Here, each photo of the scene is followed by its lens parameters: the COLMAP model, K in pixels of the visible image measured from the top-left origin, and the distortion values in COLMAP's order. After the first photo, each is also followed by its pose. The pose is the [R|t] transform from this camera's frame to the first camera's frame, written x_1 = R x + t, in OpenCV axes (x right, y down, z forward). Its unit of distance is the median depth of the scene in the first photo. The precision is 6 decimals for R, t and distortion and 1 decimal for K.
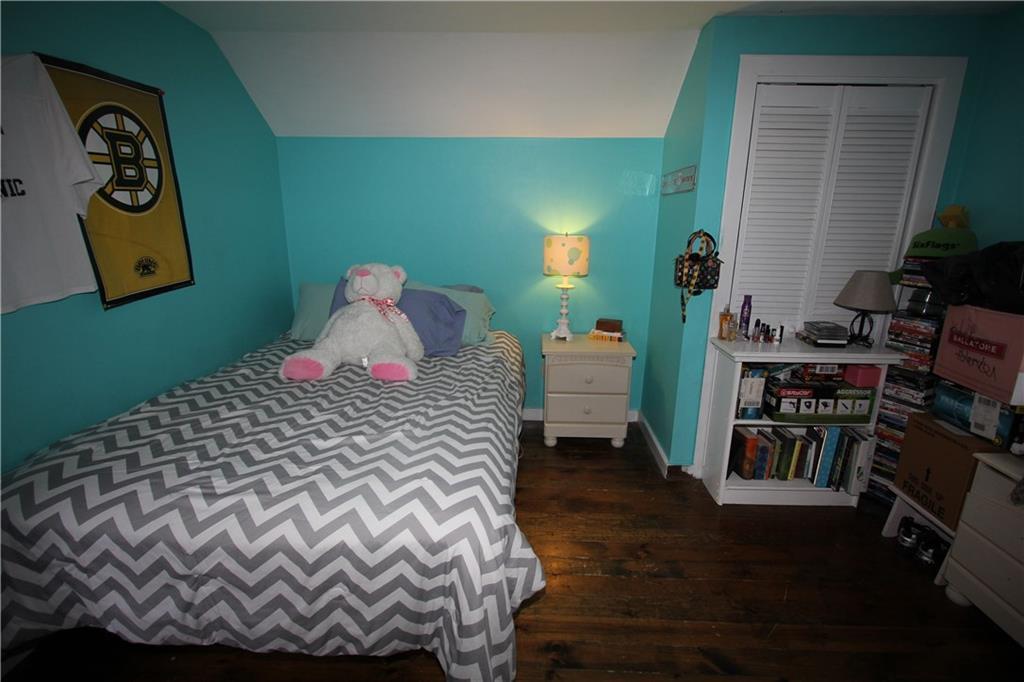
lens RADIAL K [[467.0, 0, 515.1], [0, 467.0, 342.2], [0, 0, 1]] dist [-0.012542, 0.000332]
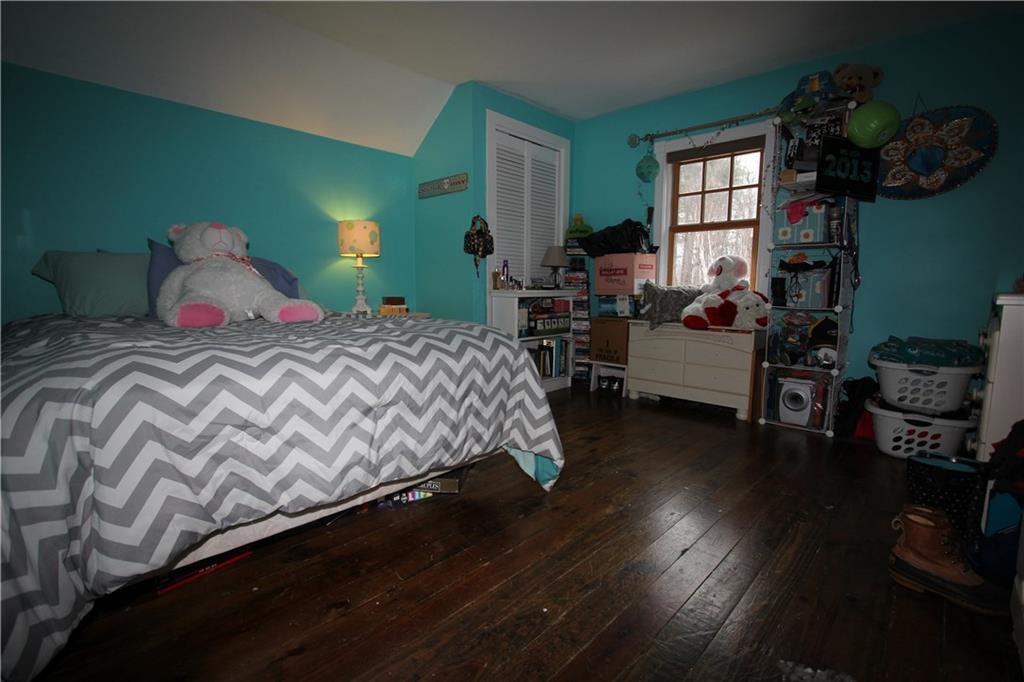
lens RADIAL K [[467.0, 0, 517.3], [0, 467.0, 340.6], [0, 0, 1]] dist [-0.012542, 0.000332]
pose [[0.656930, -0.098039, 0.747550, -0.685313], [0.194158, 0.980067, -0.042088, 0.242962], [-0.728523, 0.172792, 0.662871, -0.009235]]
